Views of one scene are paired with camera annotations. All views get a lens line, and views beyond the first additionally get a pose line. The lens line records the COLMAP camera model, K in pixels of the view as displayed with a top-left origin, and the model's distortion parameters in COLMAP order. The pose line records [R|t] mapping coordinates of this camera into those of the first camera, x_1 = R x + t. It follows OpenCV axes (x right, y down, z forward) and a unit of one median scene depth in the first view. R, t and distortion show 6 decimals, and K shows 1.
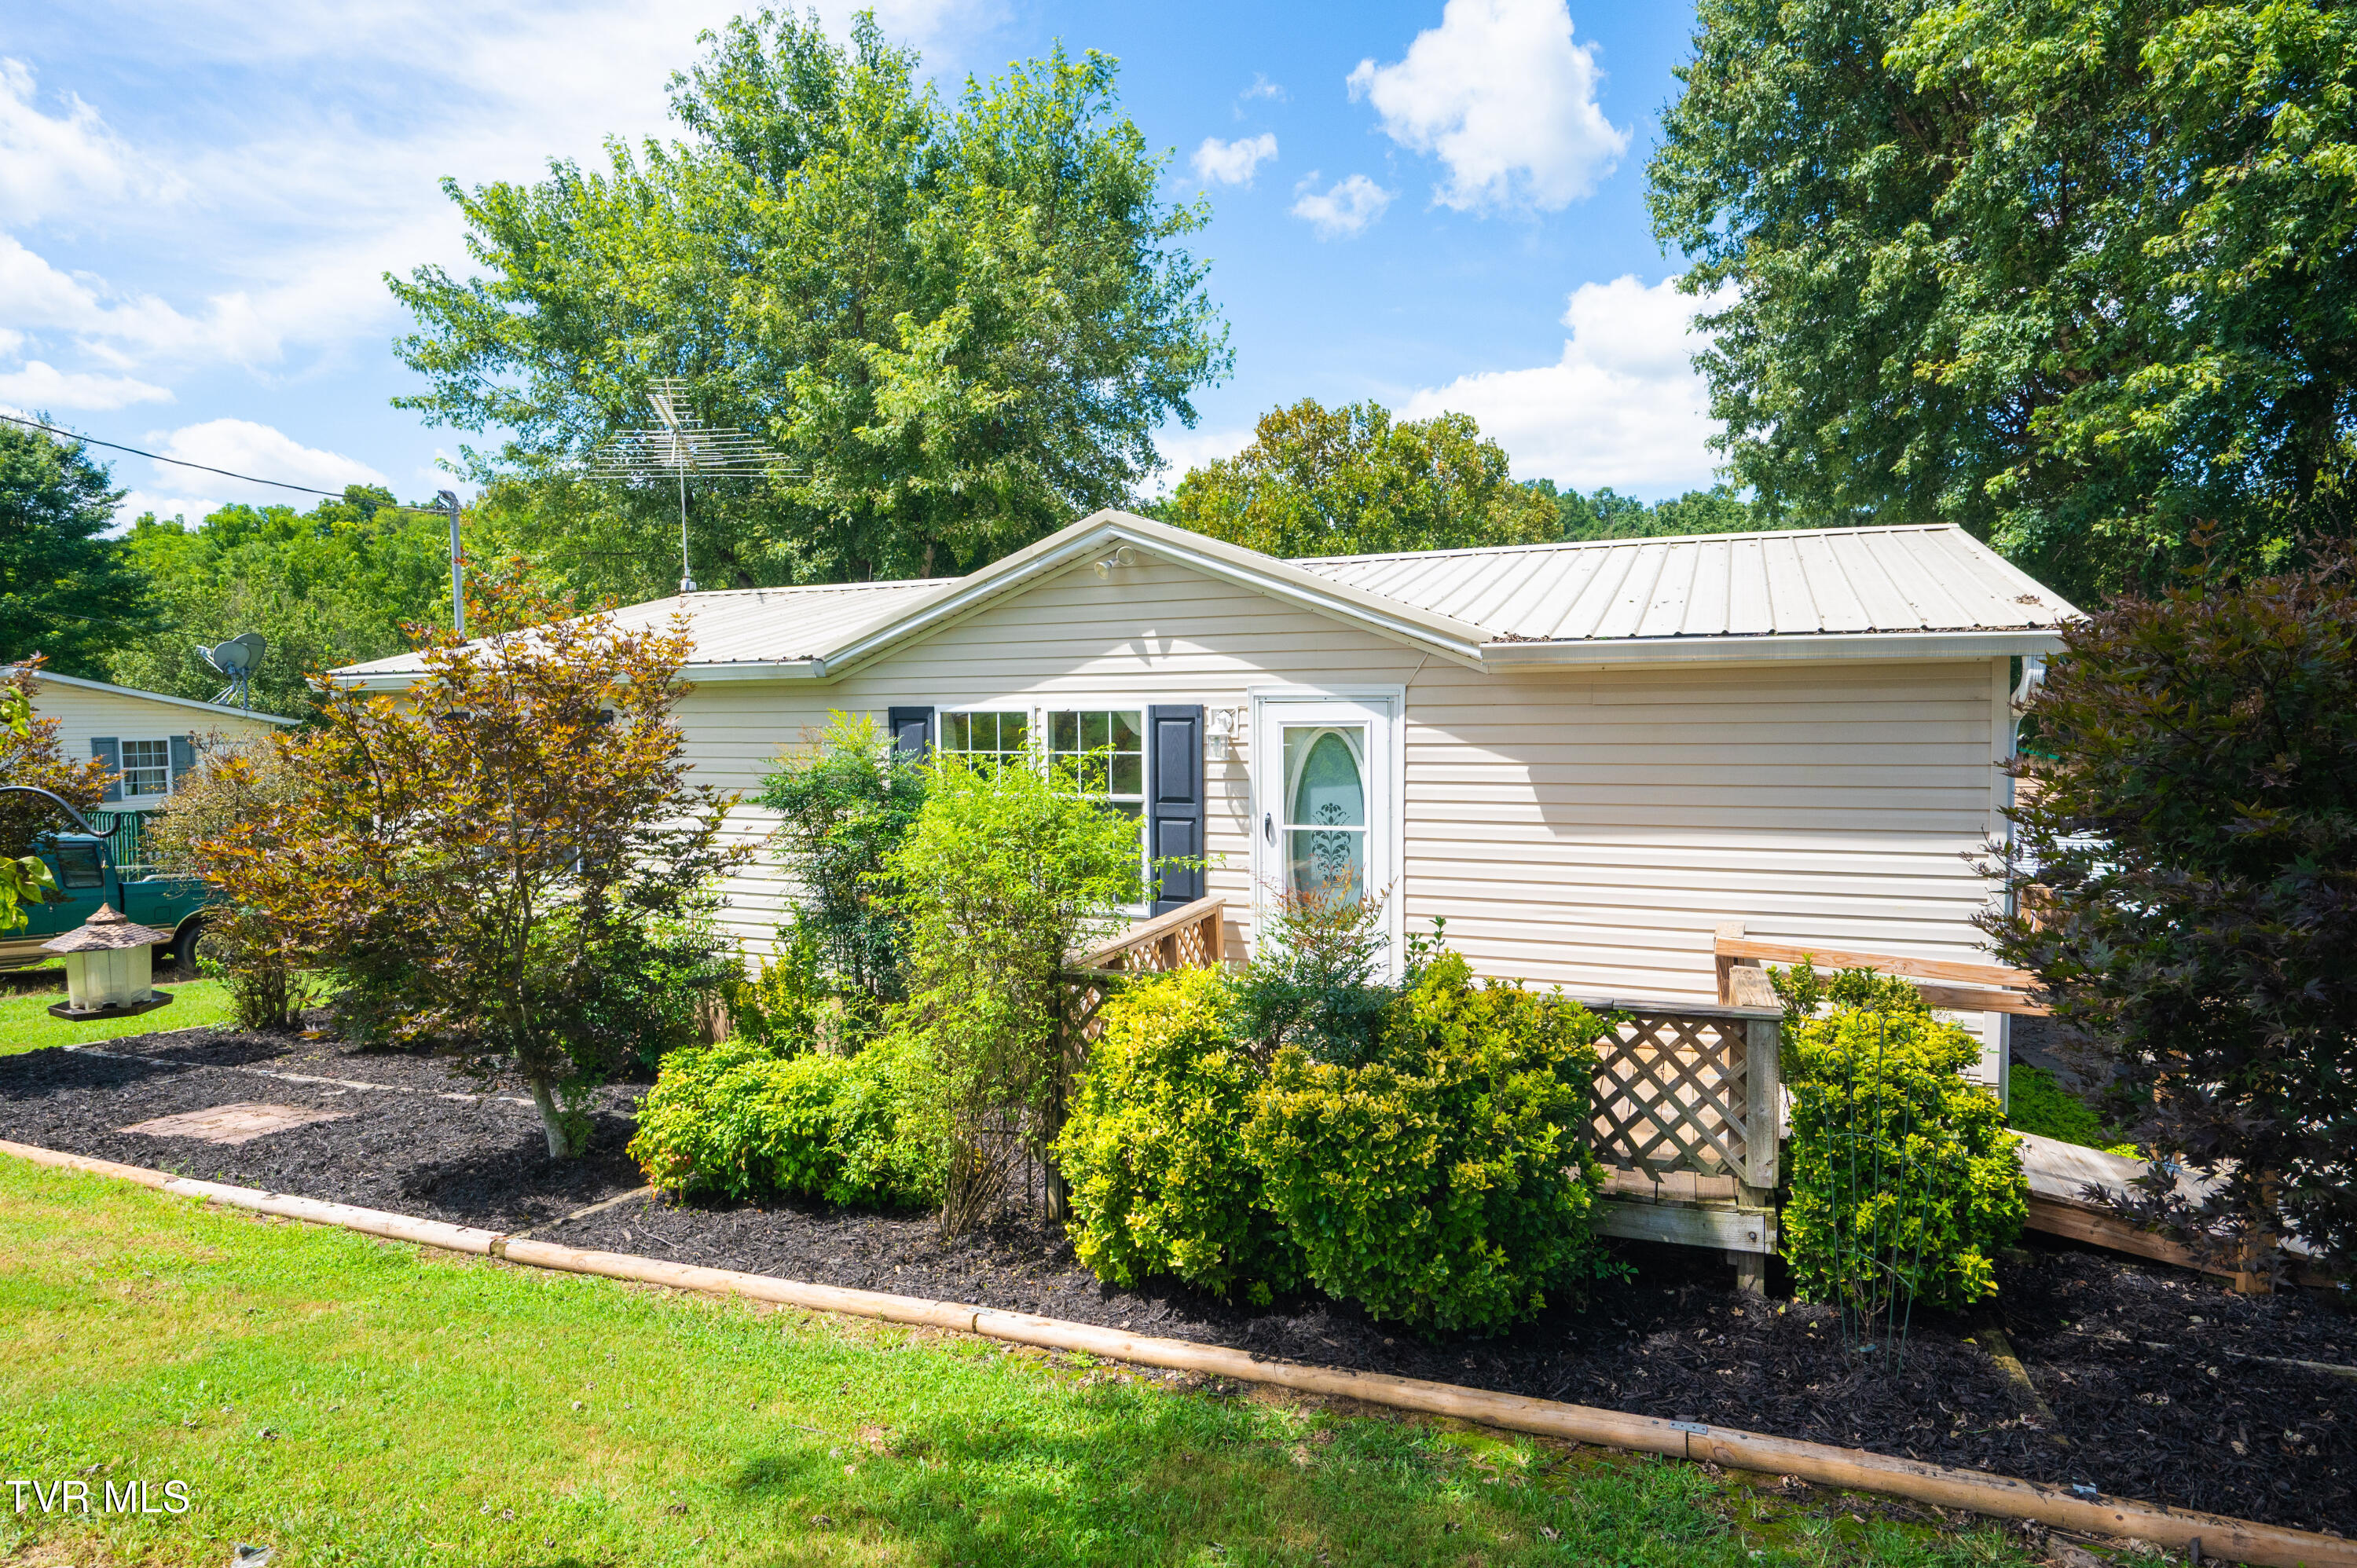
lens RADIAL K [[1339.1, 0, 1161.0], [0, 1339.1, 795.5], [0, 0, 1]] dist [-0.001268, 0.000116]
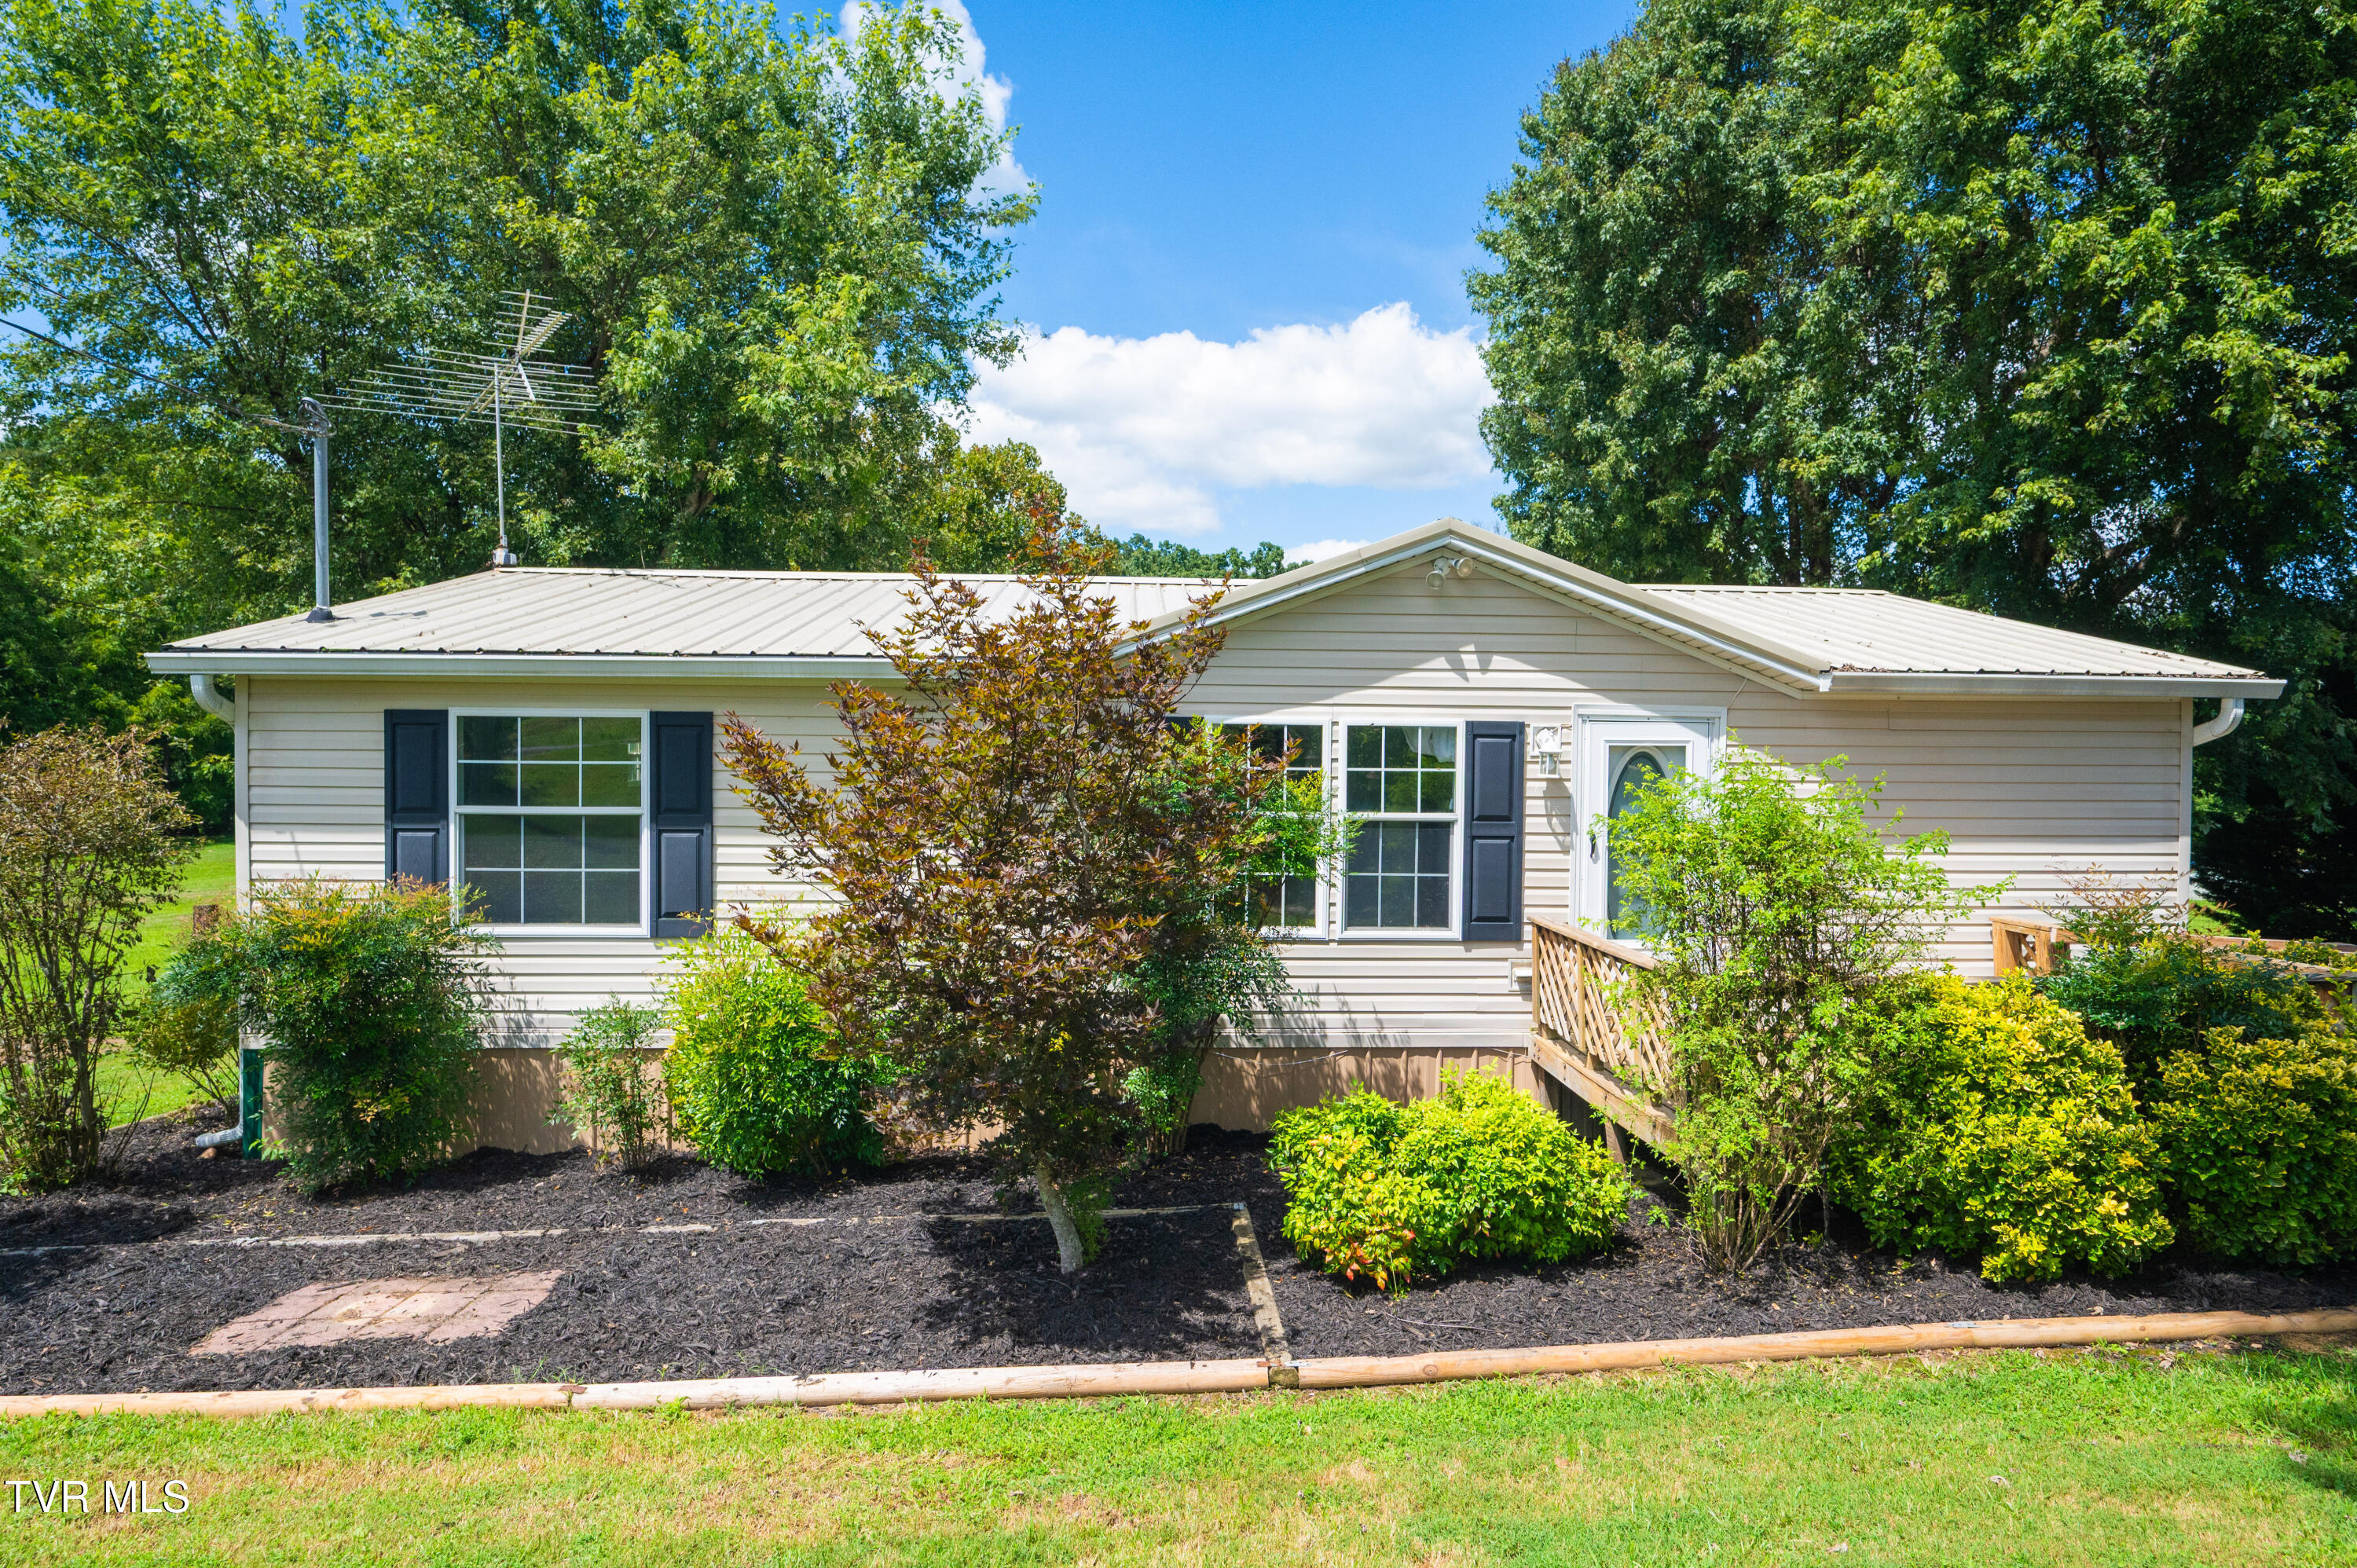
lens RADIAL K [[1391.6, 0, 1176.7], [0, 1391.6, 778.2], [0, 0, 1]] dist [-0.003058, 0.000363]
pose [[0.892632, 0.006548, 0.450738, -0.657694], [0.011323, 0.999253, -0.036942, 0.008998], [-0.450643, 0.038079, 0.891891, 0.195904]]
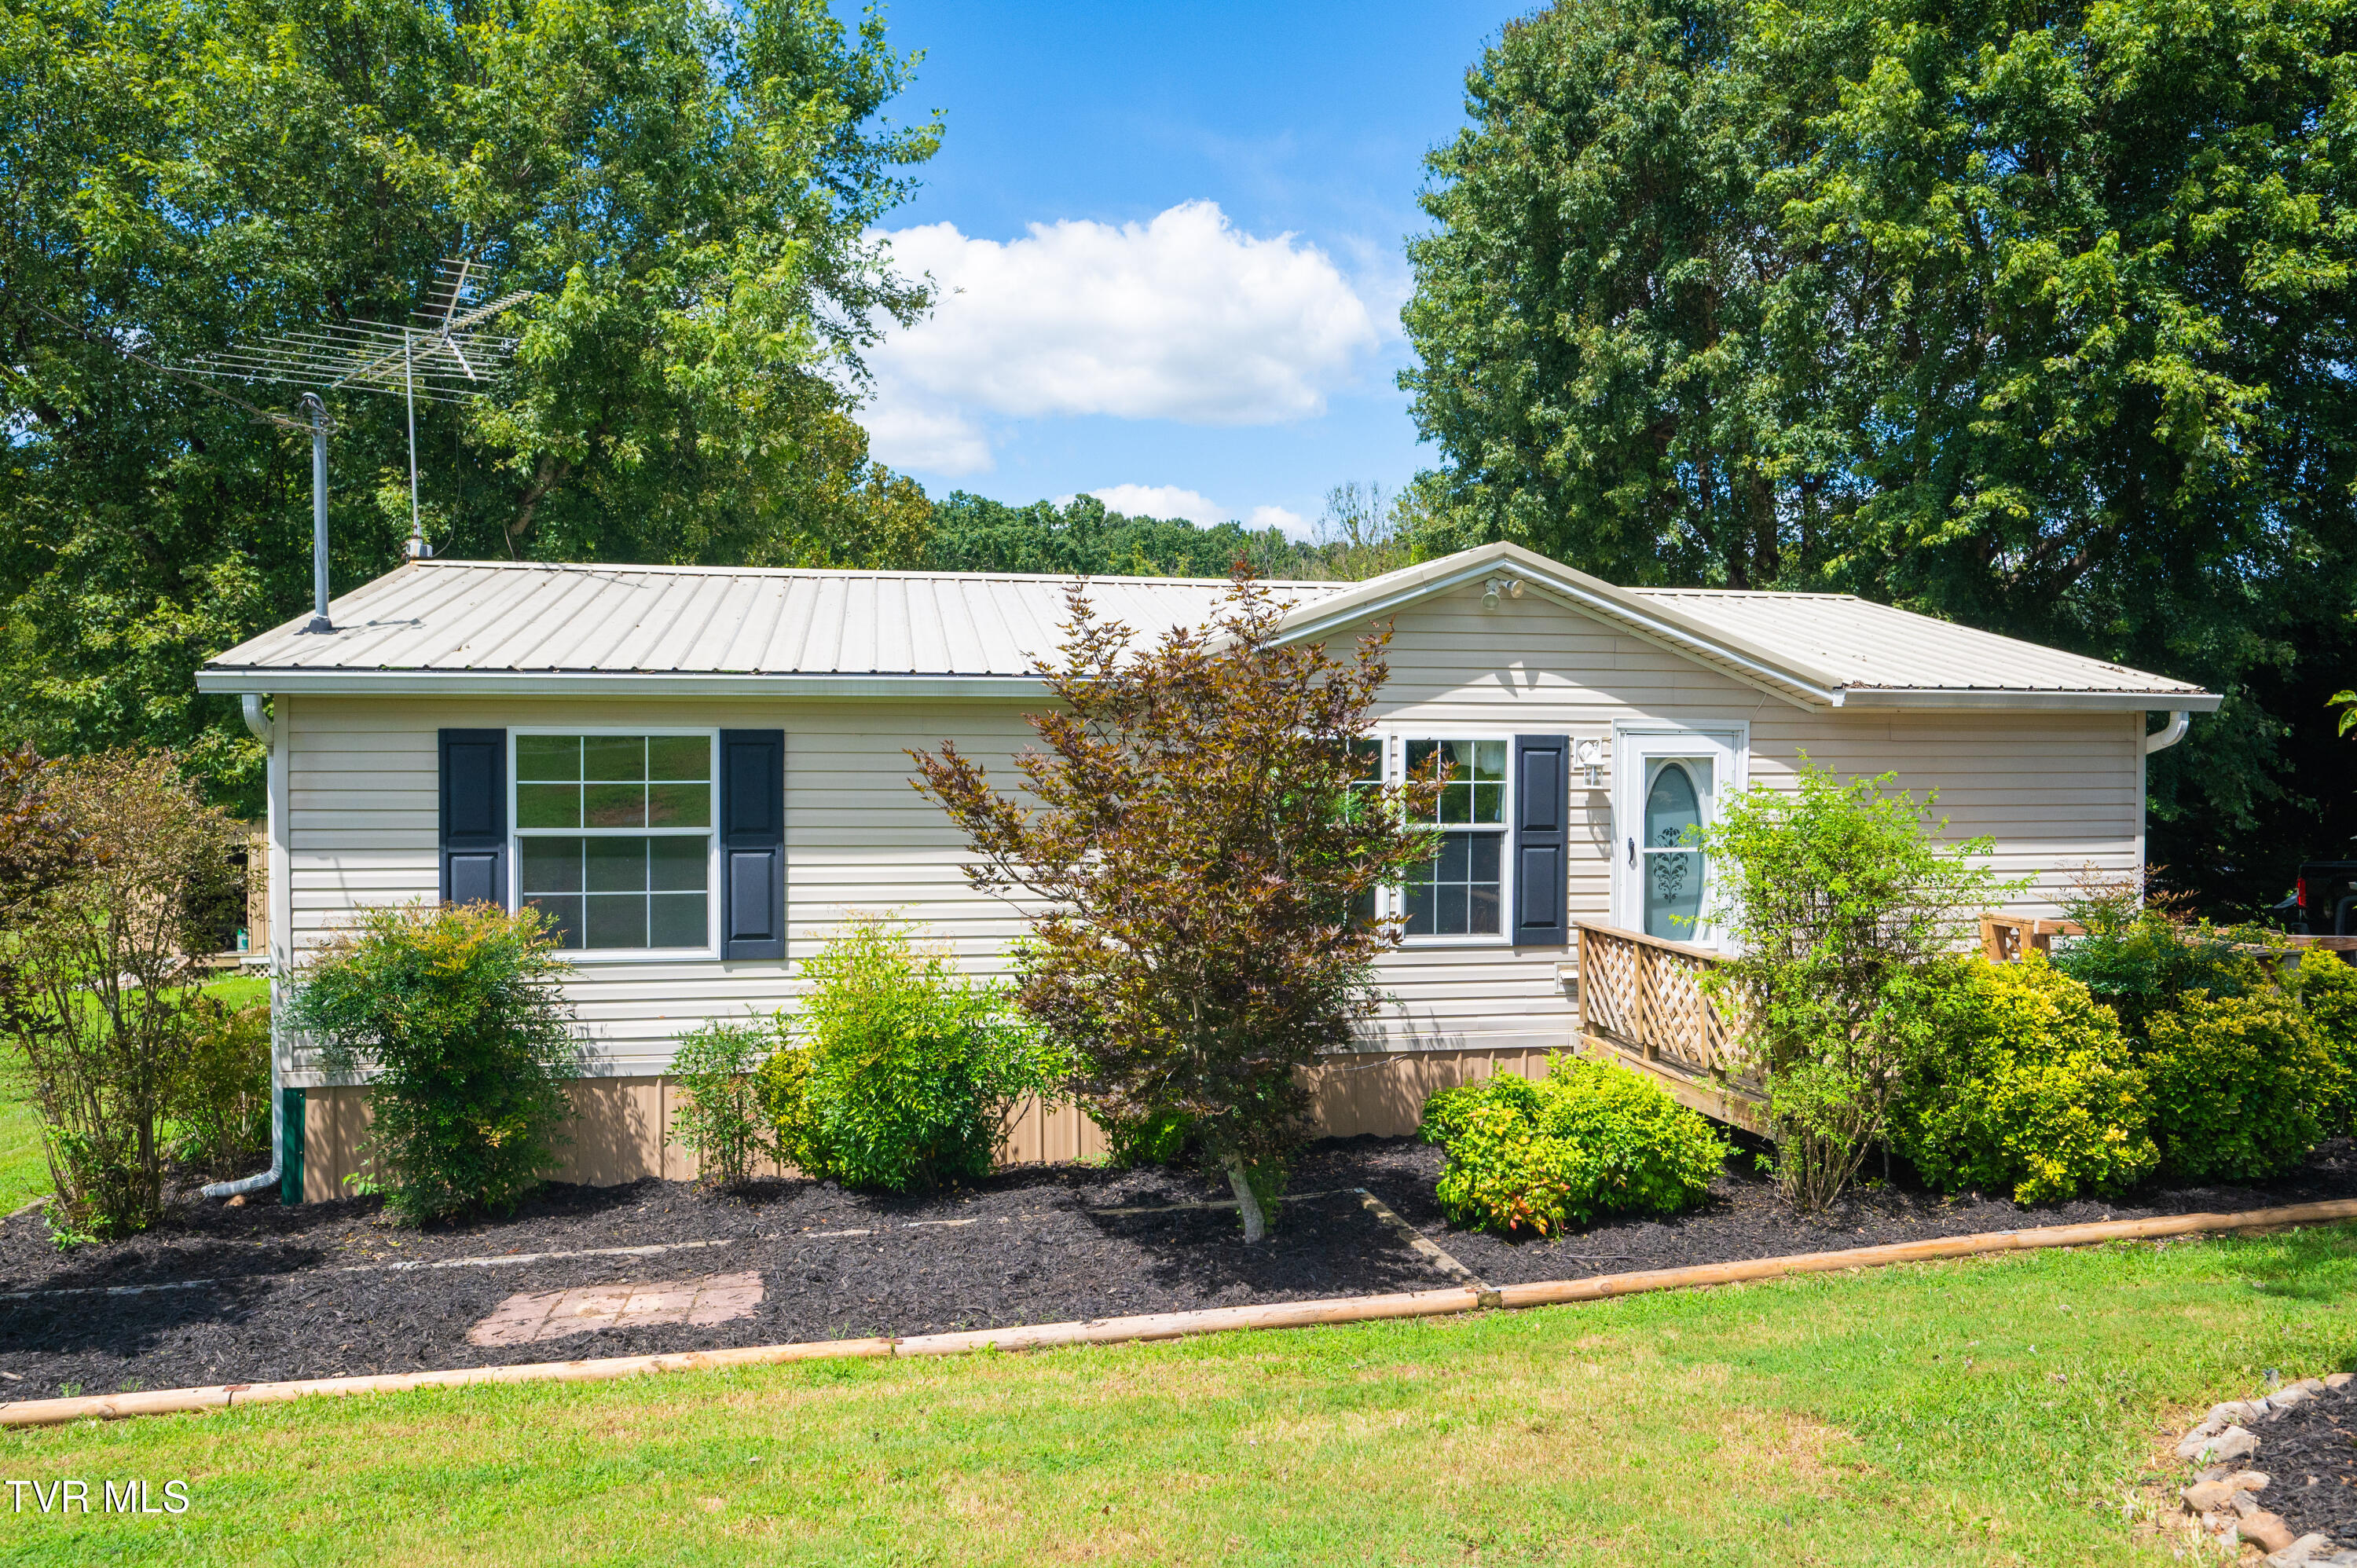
lens RADIAL K [[1735.5, 0, 1183.7], [0, 1735.5, 788.7], [0, 0, 1]] dist [-0.009517, 0.003012]
pose [[0.816678, -0.003990, 0.577080, -0.980728], [0.024898, 0.999289, -0.028325, 0.004128], [-0.576556, 0.037500, 0.816197, 0.074578]]
